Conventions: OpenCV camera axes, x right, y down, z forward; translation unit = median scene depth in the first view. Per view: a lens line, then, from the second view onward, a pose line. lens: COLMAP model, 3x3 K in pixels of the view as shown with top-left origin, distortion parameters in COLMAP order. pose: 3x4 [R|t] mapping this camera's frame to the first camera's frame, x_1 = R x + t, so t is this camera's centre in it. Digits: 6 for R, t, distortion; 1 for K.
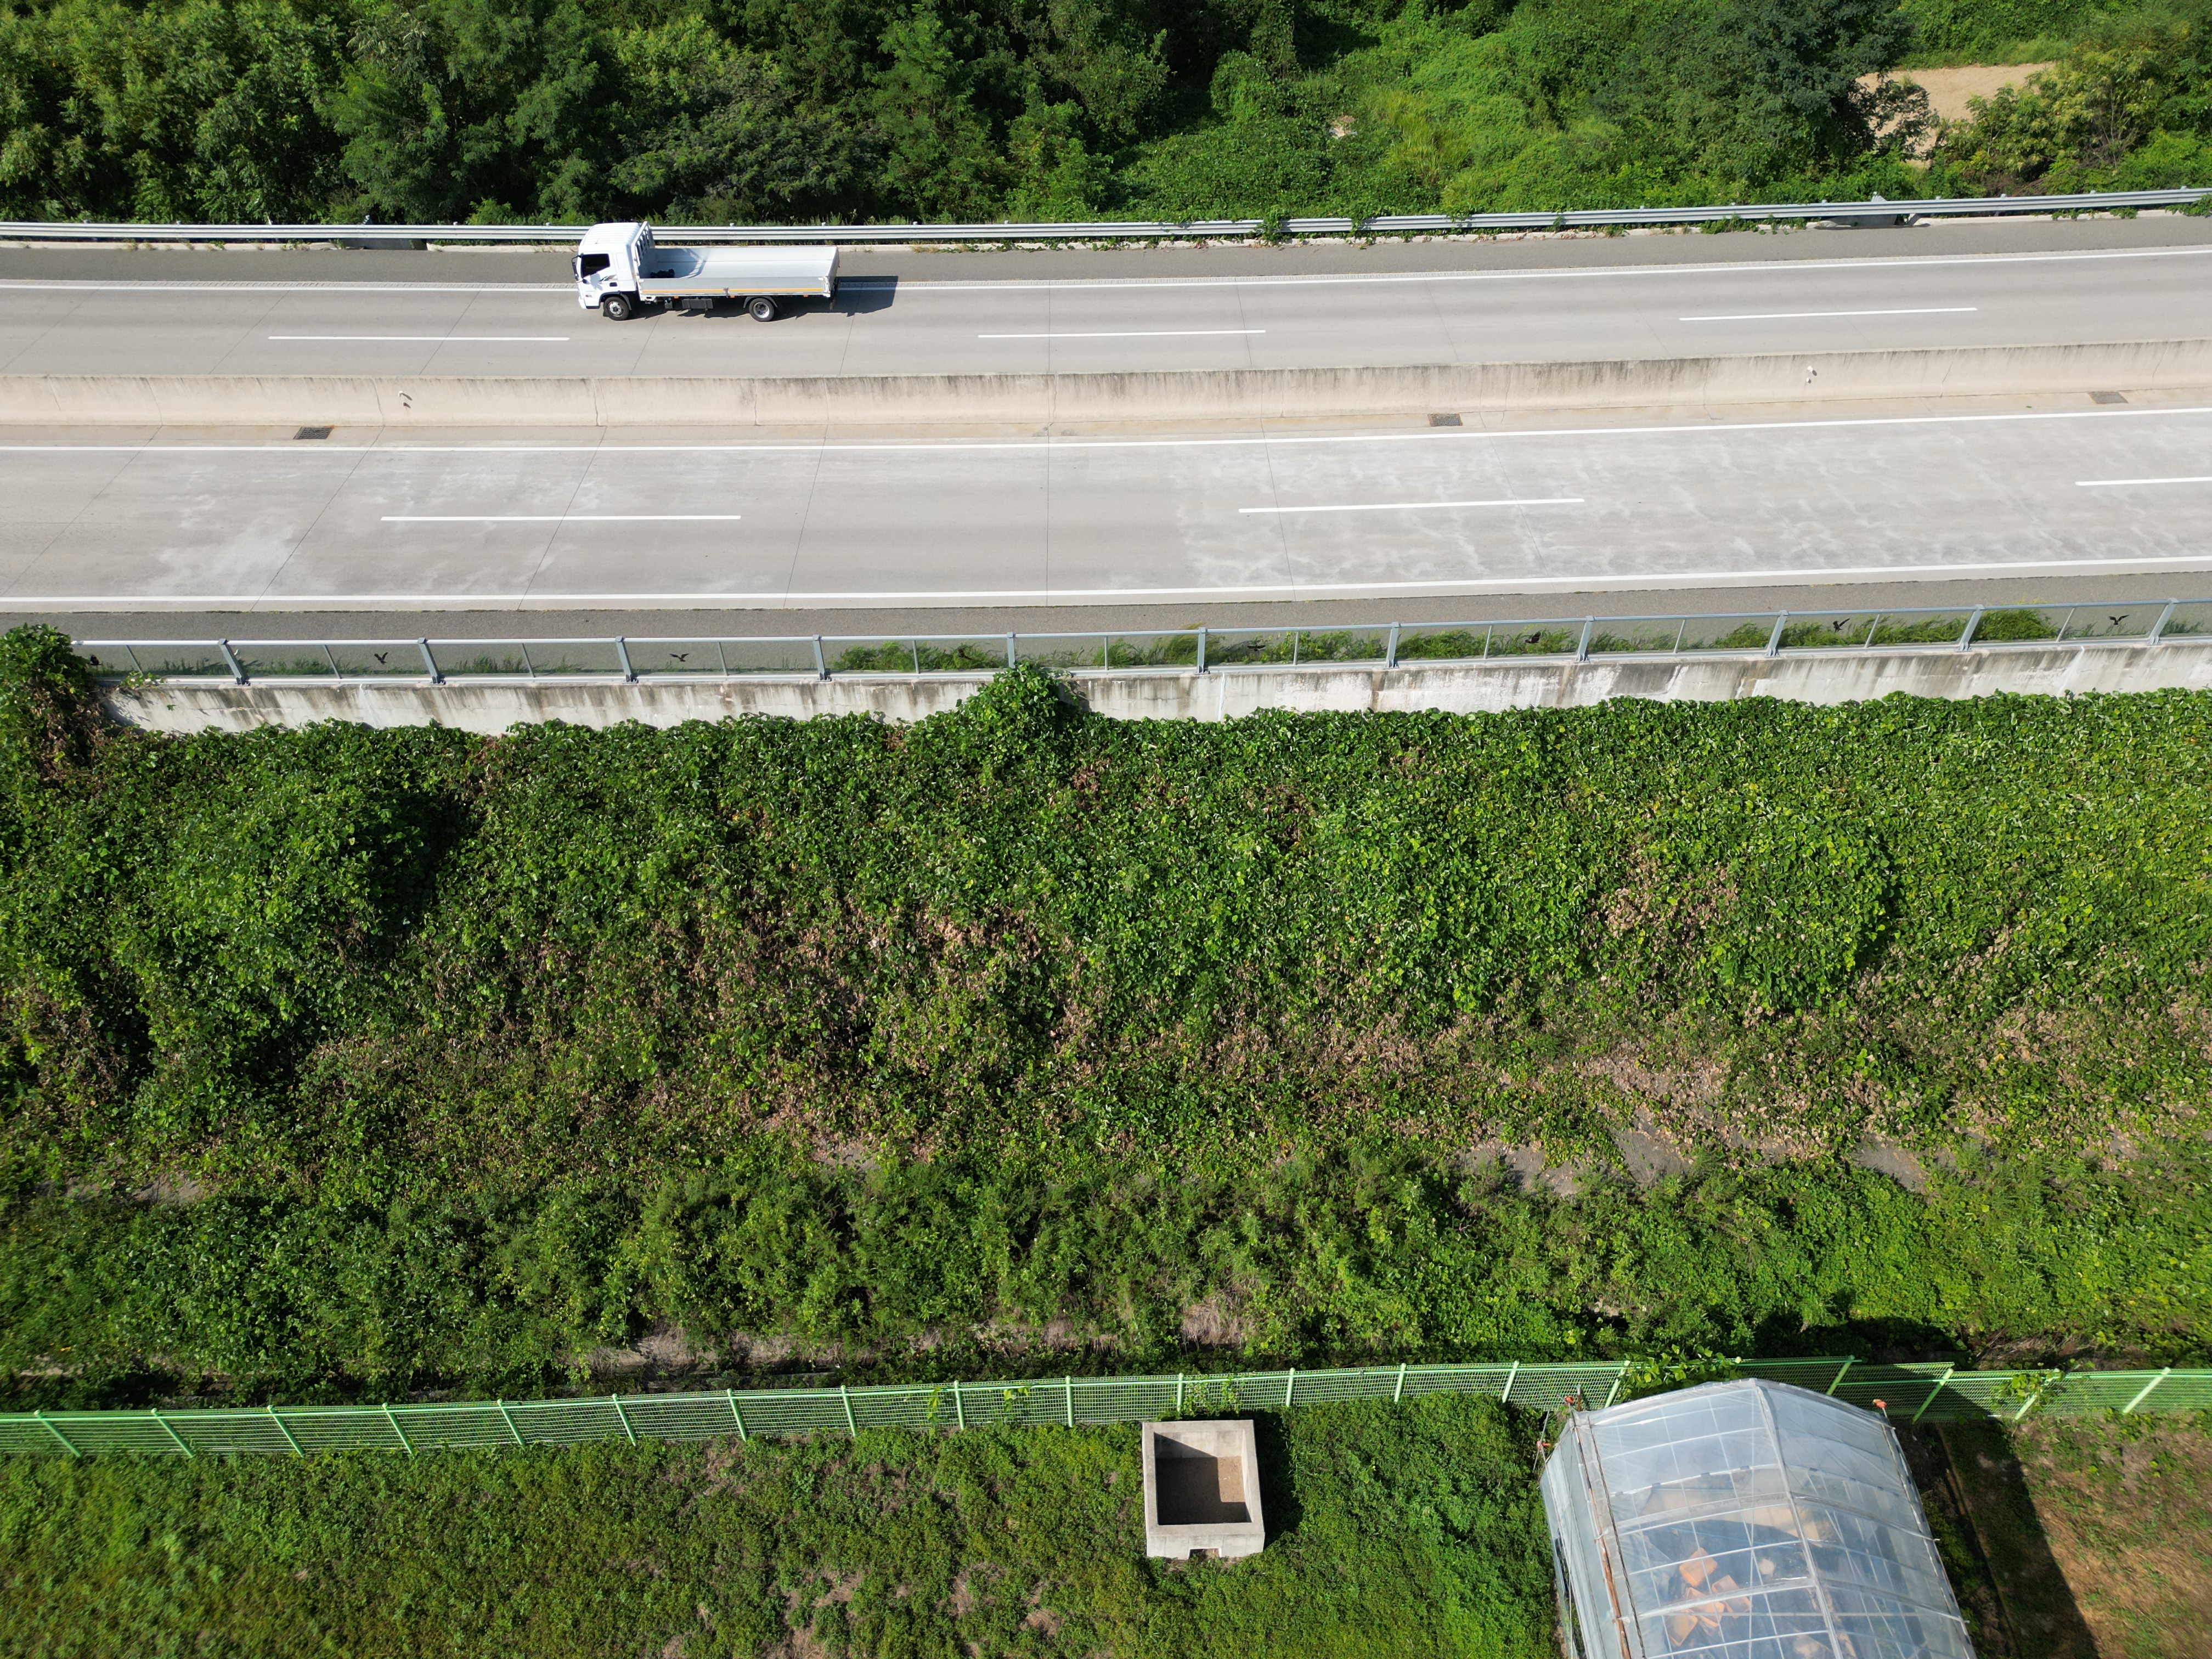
lens RADIAL K [[1584.3, 0, 1132.9], [0, 1584.3, 847.6], [0, 0, 1]] dist [0.056338, -0.045366]
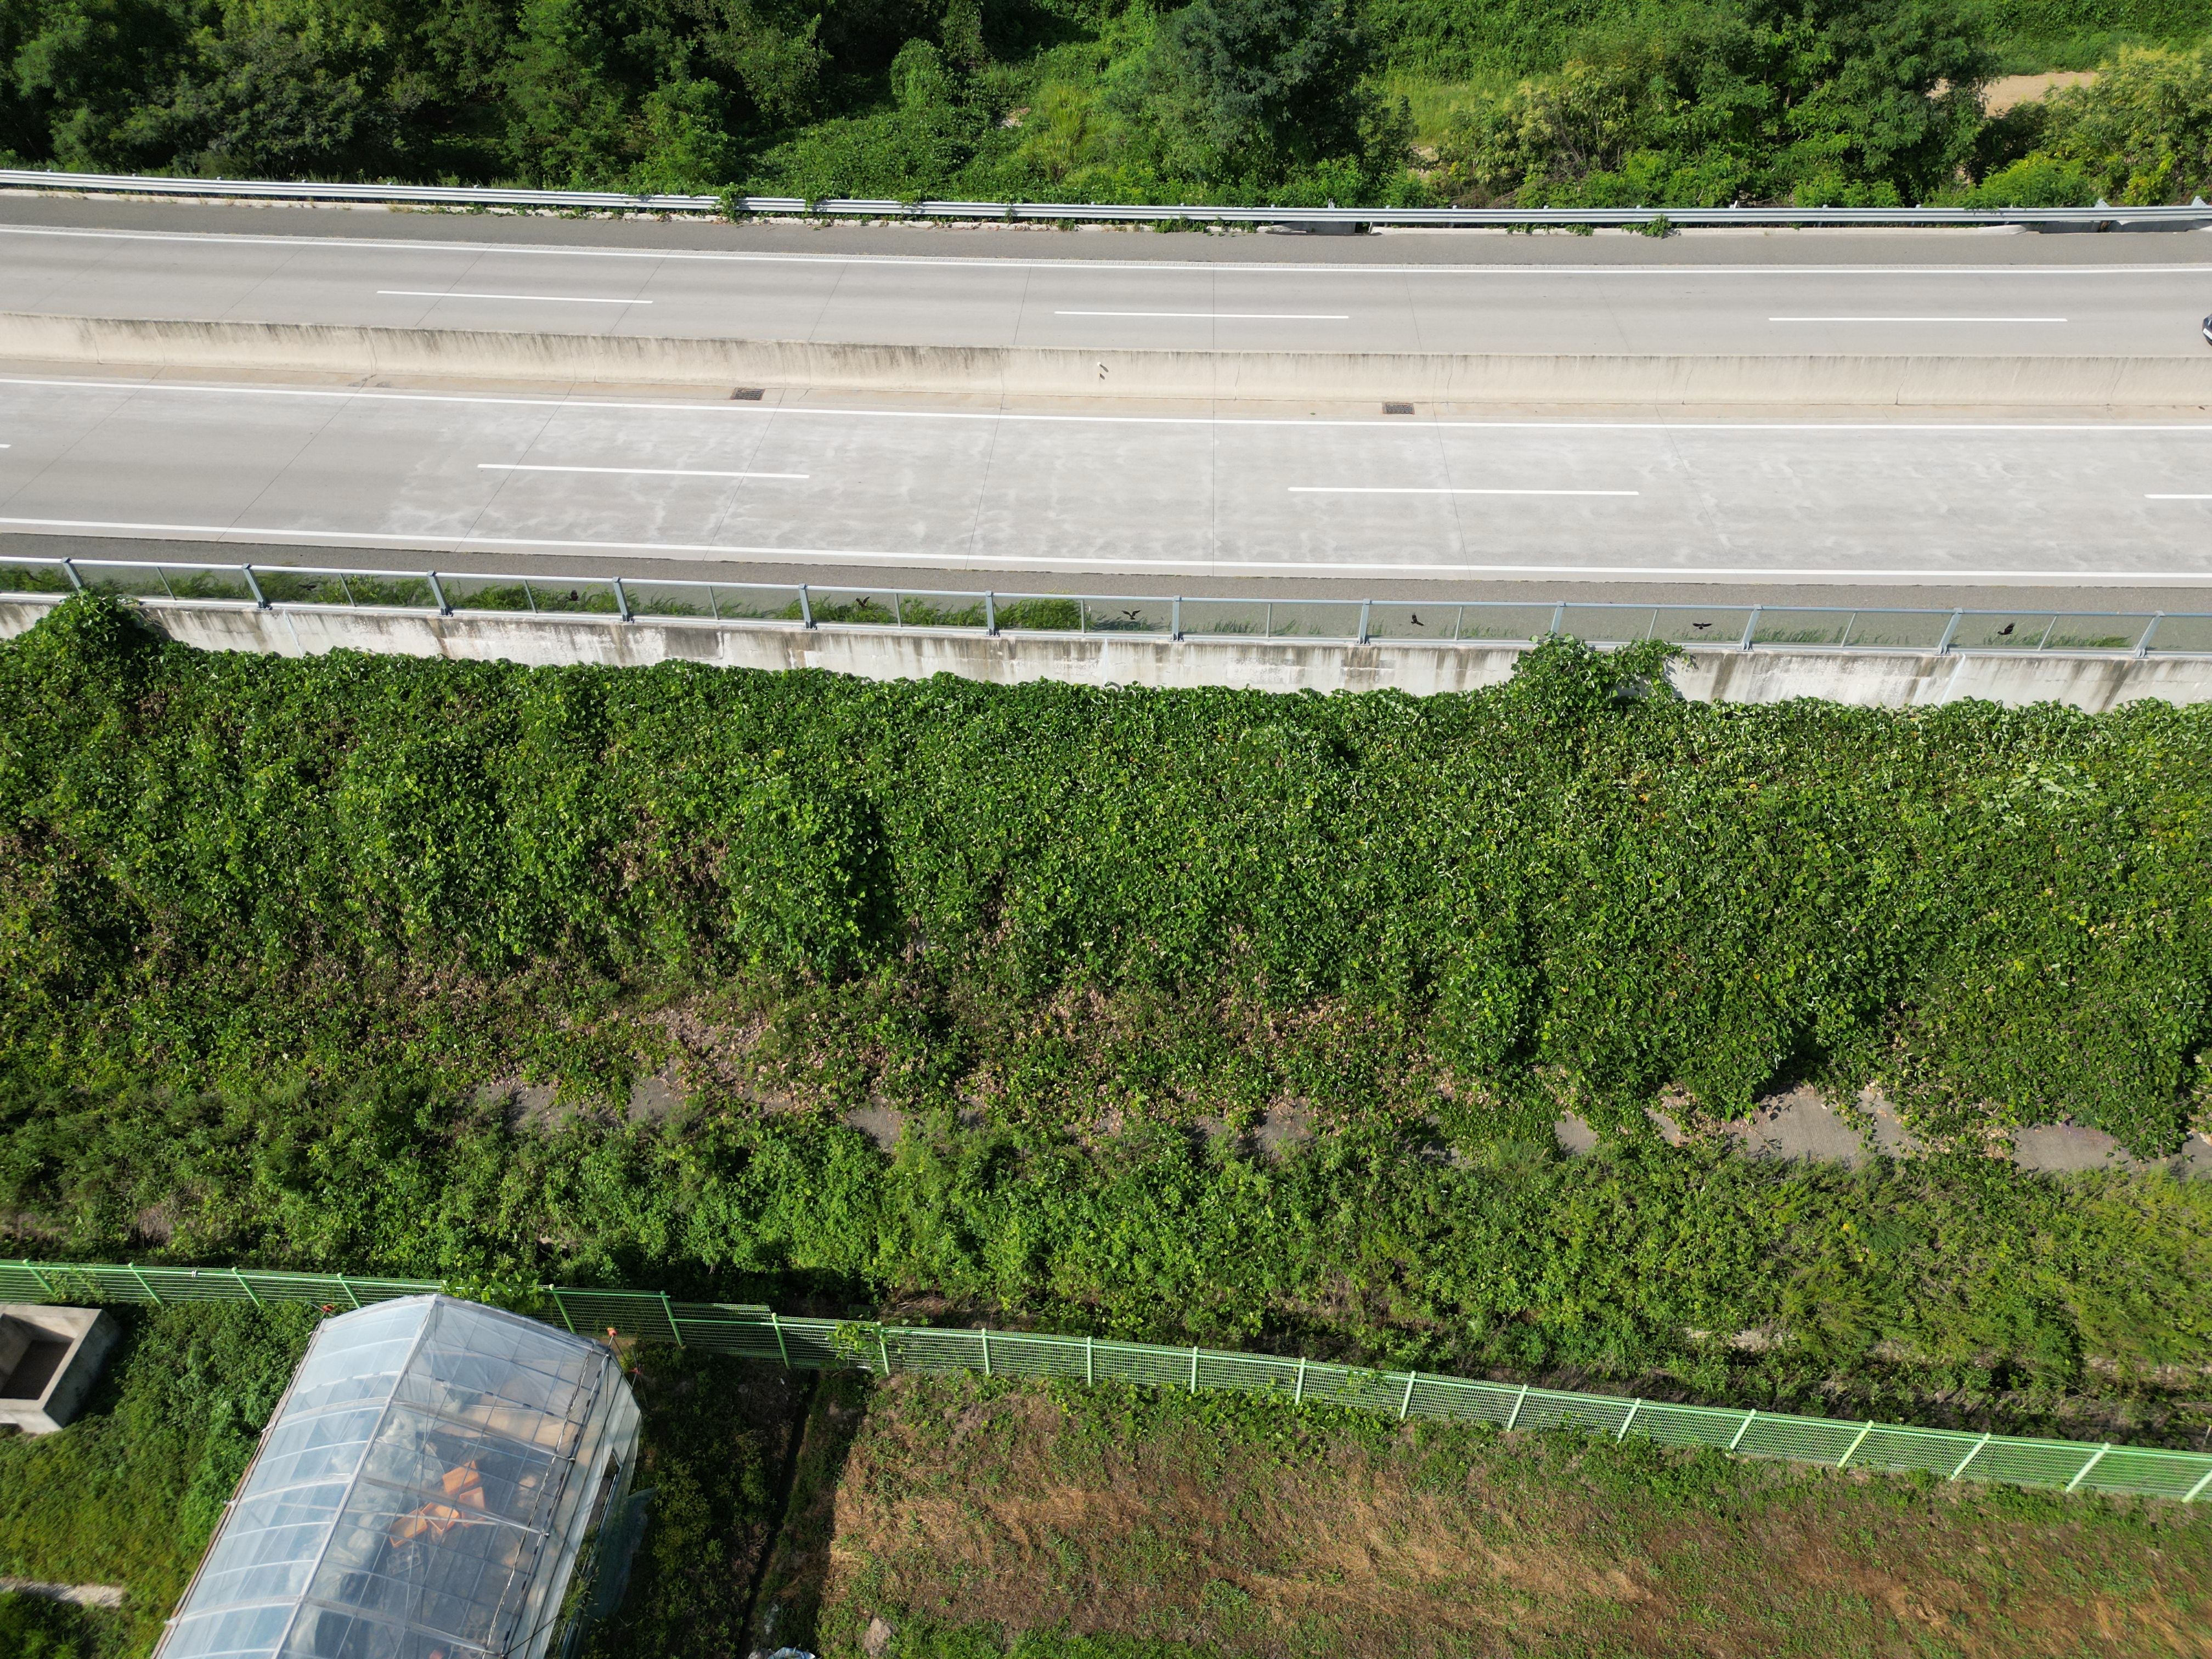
lens RADIAL K [[1584.3, 0, 1121.9], [0, 1584.3, 844.7], [0, 0, 1]] dist [0.056338, -0.045366]
pose [[0.995458, 0.067066, -0.067574, 0.653241], [-0.067015, 0.997747, 0.003023, 0.003003], [0.067625, 0.001520, 0.997710, -0.012457]]
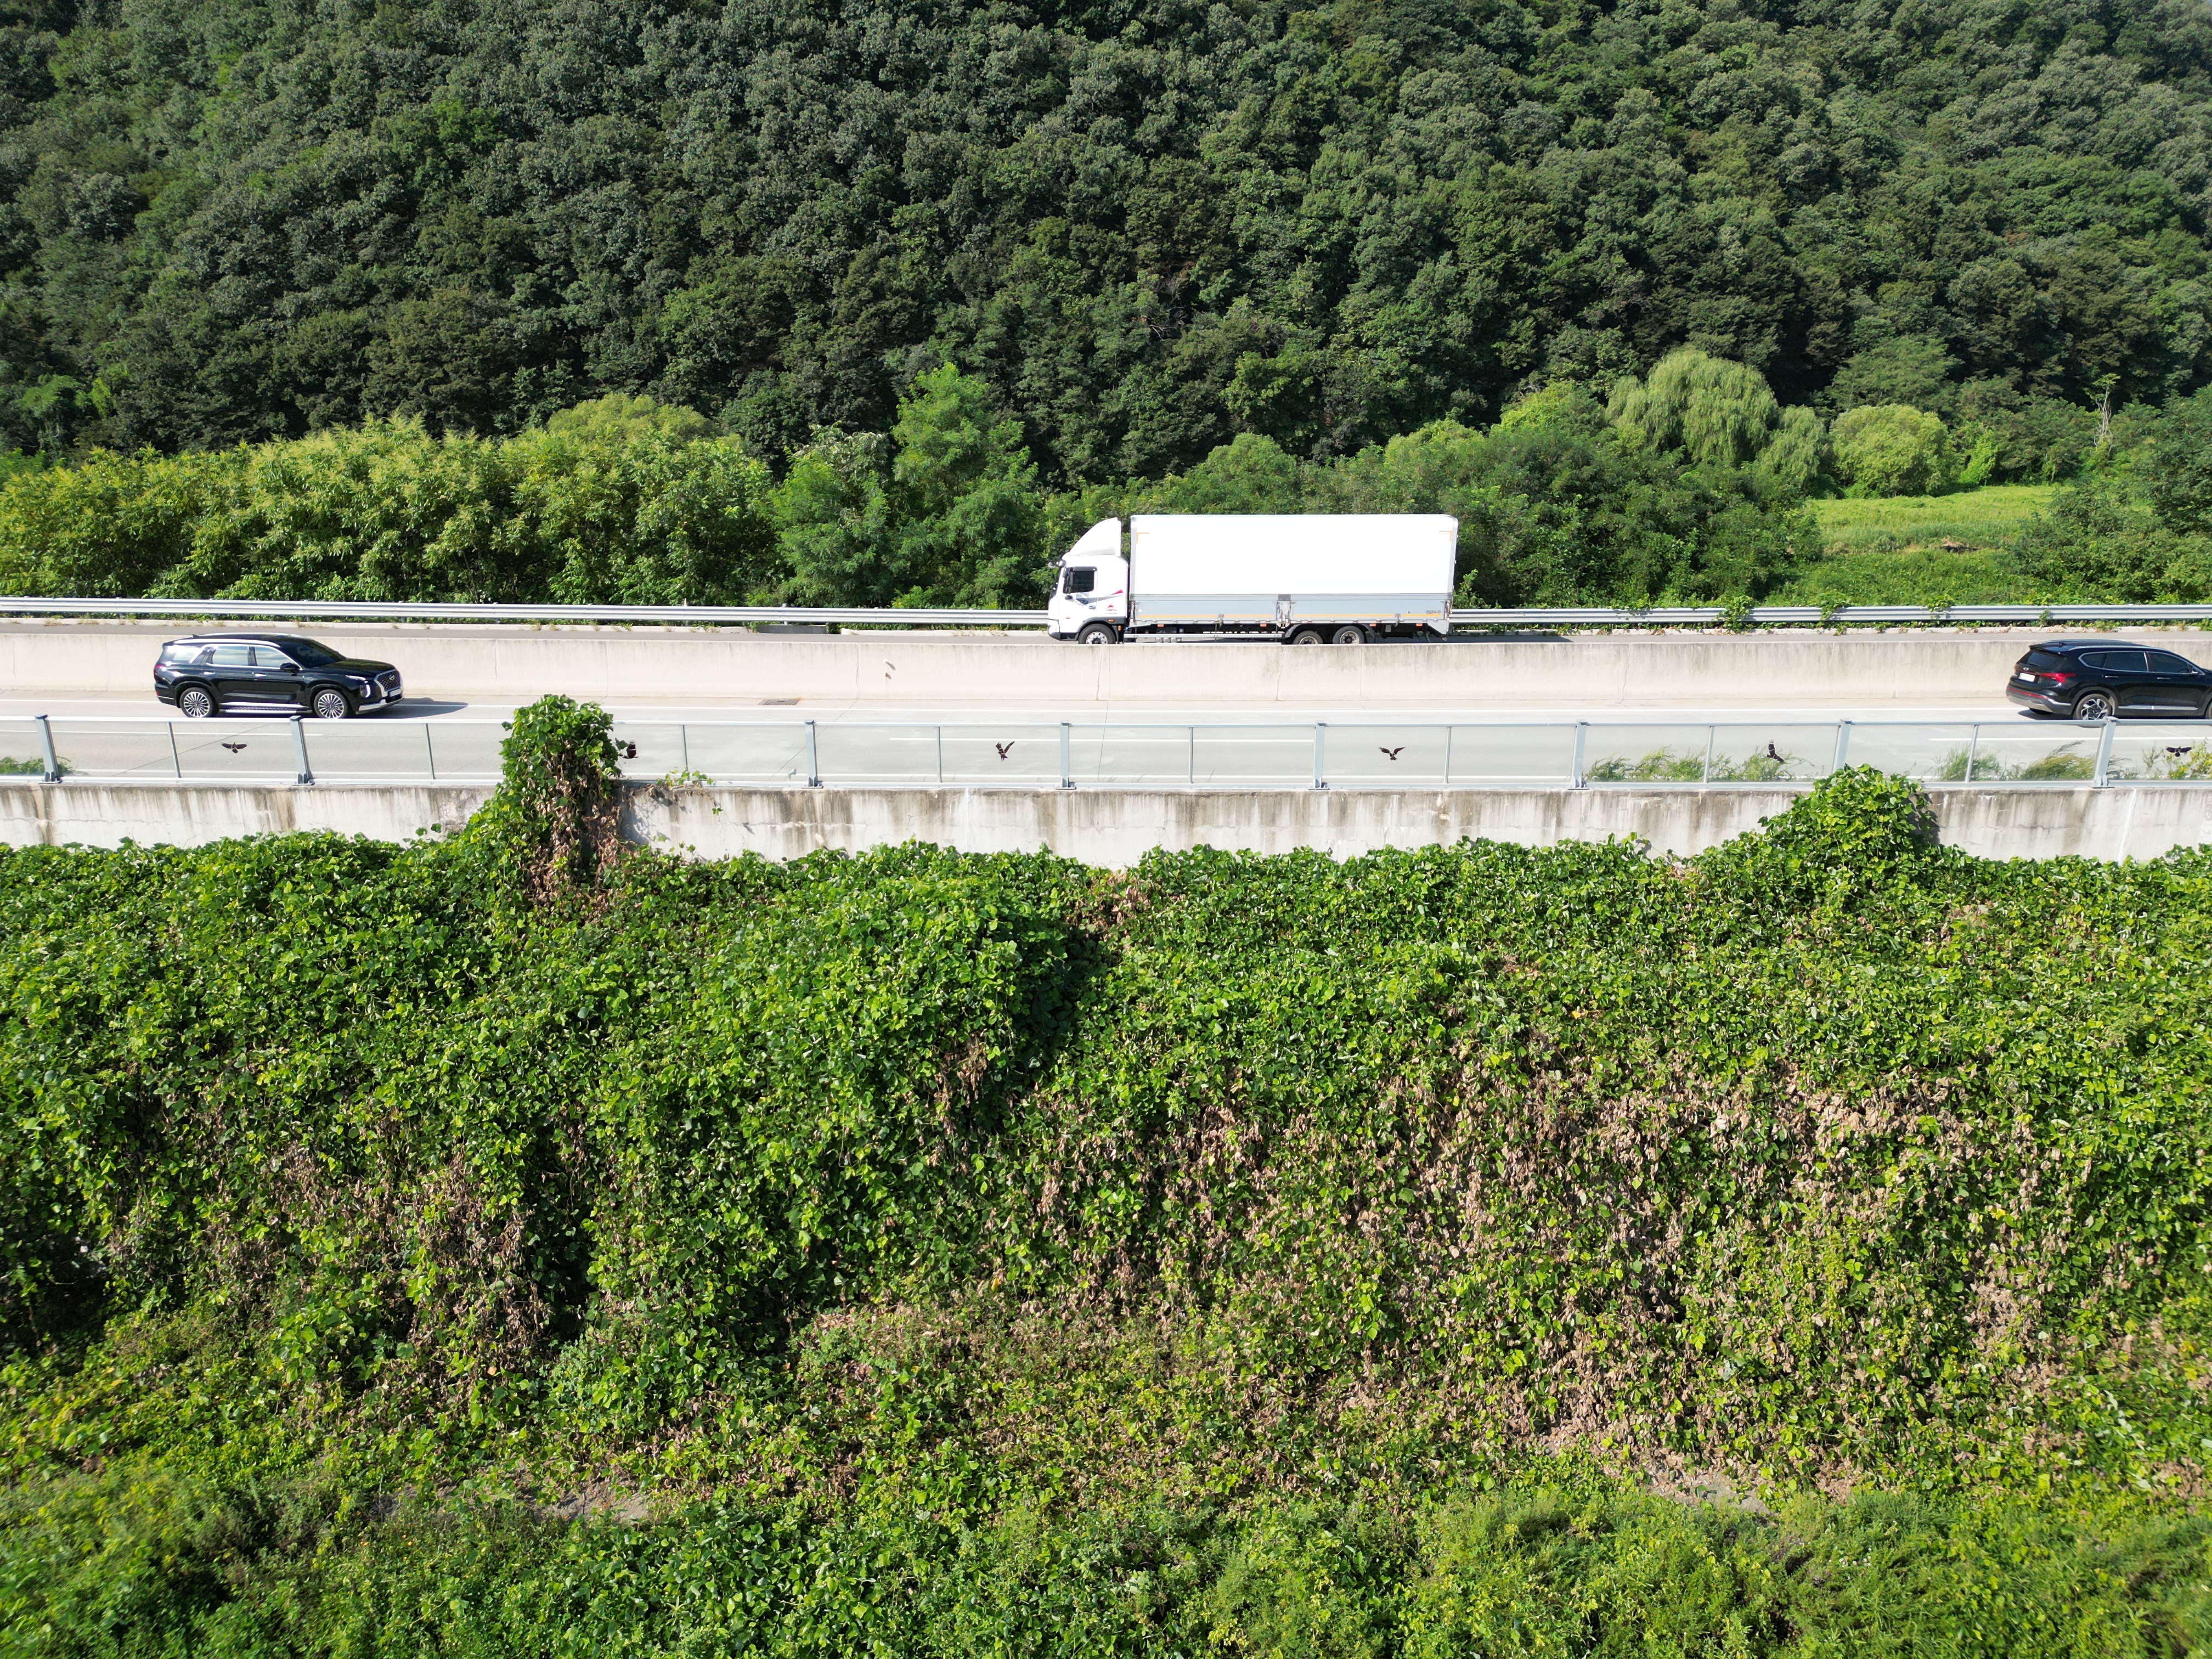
lens RADIAL K [[1584.3, 0, 1127.7], [0, 1584.3, 811.8], [0, 0, 1]] dist [0.056338, -0.045366]
pose [[0.999586, 0.012938, -0.025695, -0.367498], [-0.023496, 0.882532, -0.469666, 0.245312], [0.016600, 0.470075, 0.882470, 0.329182]]
